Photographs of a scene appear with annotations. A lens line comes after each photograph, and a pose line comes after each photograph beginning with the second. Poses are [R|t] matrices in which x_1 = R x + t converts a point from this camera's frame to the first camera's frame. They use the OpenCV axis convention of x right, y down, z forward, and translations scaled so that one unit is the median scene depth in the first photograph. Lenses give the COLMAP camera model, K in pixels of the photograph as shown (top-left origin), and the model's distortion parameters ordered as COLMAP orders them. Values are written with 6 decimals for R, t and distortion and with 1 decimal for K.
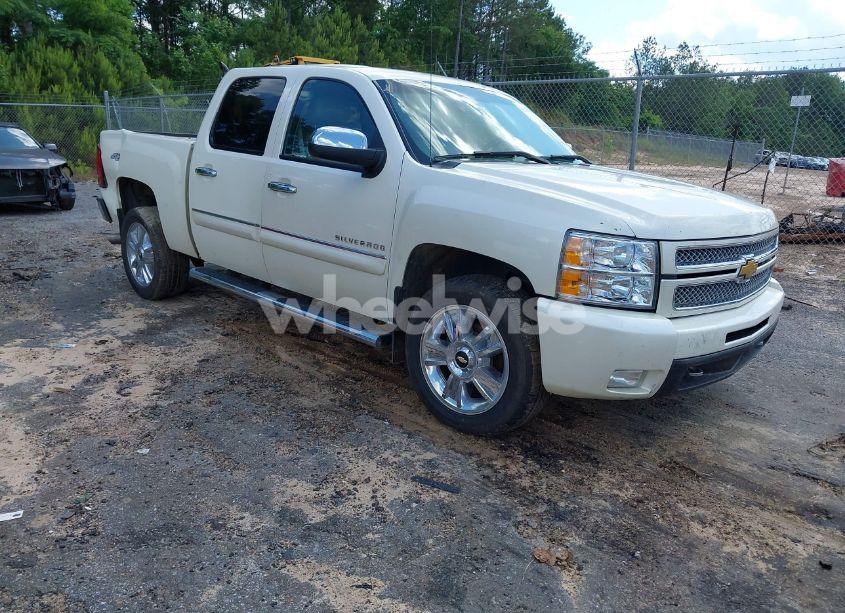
lens RADIAL K [[670.6, 0, 426.5], [0, 670.6, 309.7], [0, 0, 1]] dist [0.008045, -0.013522]
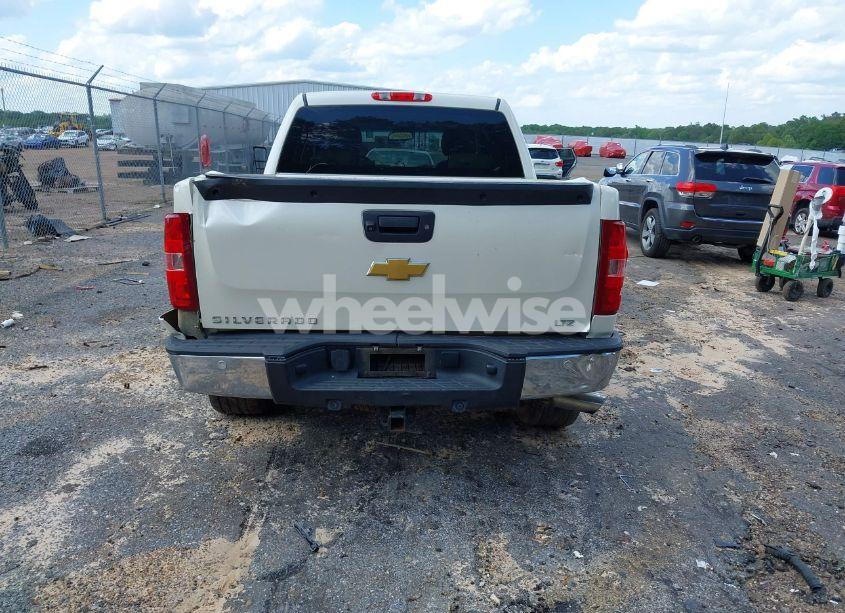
lens RADIAL K [[670.6, 0, 426.5], [0, 670.6, 309.7], [0, 0, 1]] dist [0.008045, -0.013522]
pose [[-0.718235, -0.225111, 0.658380, -1.177341], [0.103890, 0.900917, 0.421373, -0.659999], [-0.688001, 0.371044, -0.623683, 2.338414]]
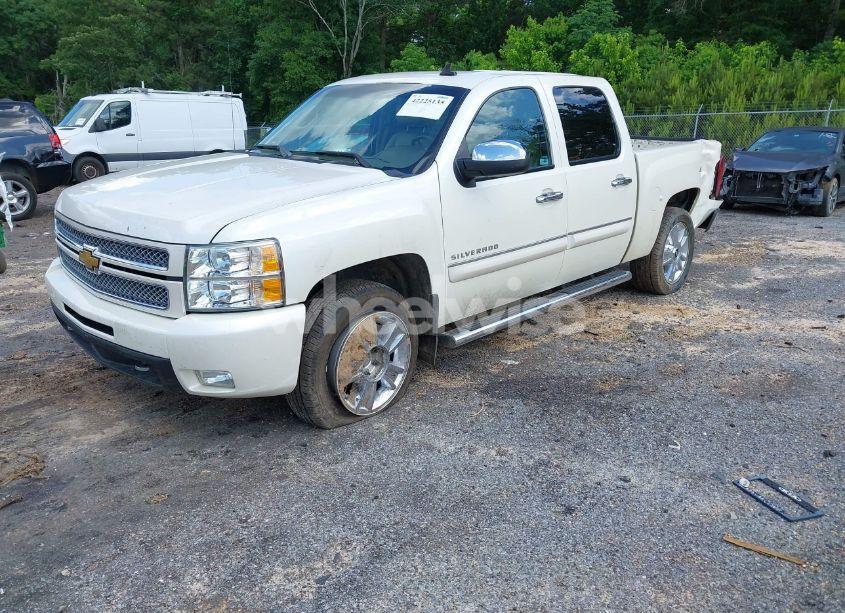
lens RADIAL K [[663.4, 0, 410.4], [0, 663.4, 309.2], [0, 0, 1]] dist [0.003953, -0.000030]
pose [[0.014965, 0.237331, -0.971314, 1.292578], [-0.250559, 0.941318, 0.226142, -0.294504], [0.967986, 0.239987, 0.073552, 1.241716]]
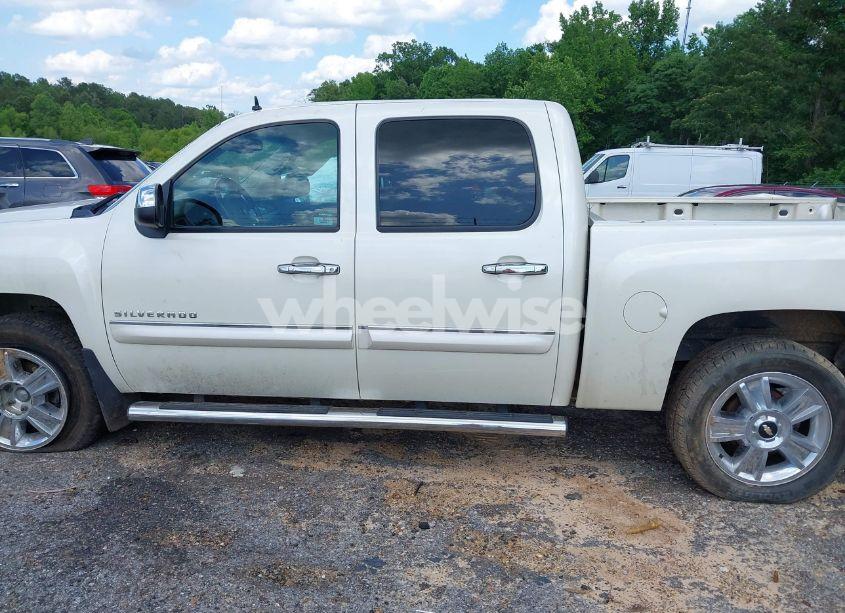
lens RADIAL K [[664.3, 0, 425.2], [0, 664.3, 307.2], [0, 0, 1]] dist [0.003045, -0.001937]
pose [[-0.773526, 0.075006, -0.629311, 0.556223], [-0.207057, 0.908573, 0.362798, -0.560364], [0.598987, 0.410937, -0.687274, 2.174756]]
